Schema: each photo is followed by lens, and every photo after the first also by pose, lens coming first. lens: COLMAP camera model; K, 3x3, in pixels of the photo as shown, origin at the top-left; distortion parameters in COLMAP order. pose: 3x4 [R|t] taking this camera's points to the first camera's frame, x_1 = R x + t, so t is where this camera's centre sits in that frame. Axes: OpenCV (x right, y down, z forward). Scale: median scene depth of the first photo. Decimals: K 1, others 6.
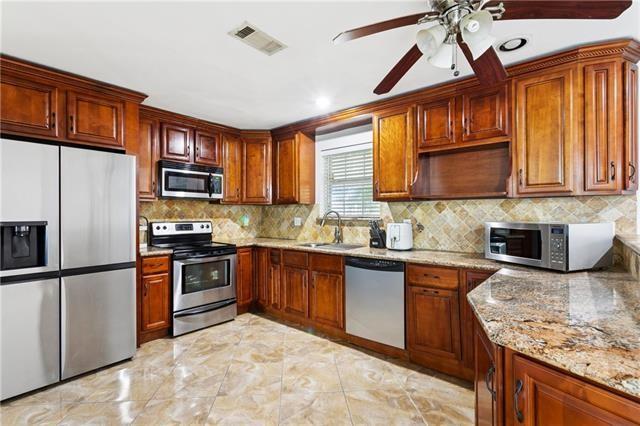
lens RADIAL K [[302.7, 0, 318.2], [0, 302.7, 211.1], [0, 0, 1]] dist [0.000140, 0.000229]
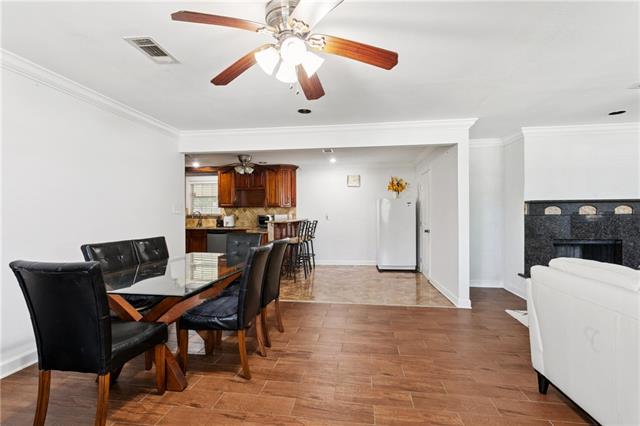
lens RADIAL K [[302.7, 0, 317.8], [0, 302.7, 214.5], [0, 0, 1]] dist [0.000140, 0.000229]
pose [[0.849011, -0.001027, 0.528375, -0.411611], [0.001726, 0.999998, -0.000829, 0.026531], [-0.528373, 0.001616, 0.849011, -1.445698]]
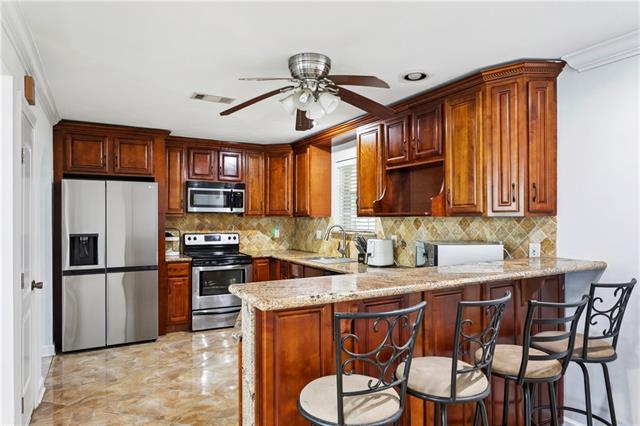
lens RADIAL K [[401.7, 0, 318.7], [0, 401.7, 217.1], [0, 0, 1]] dist [-0.007243, -0.001287]
pose [[0.936050, 0.000987, -0.351865, 0.533609], [0.000631, 0.999990, 0.004483, -0.037430], [0.351866, -0.004418, 0.936040, -0.293276]]
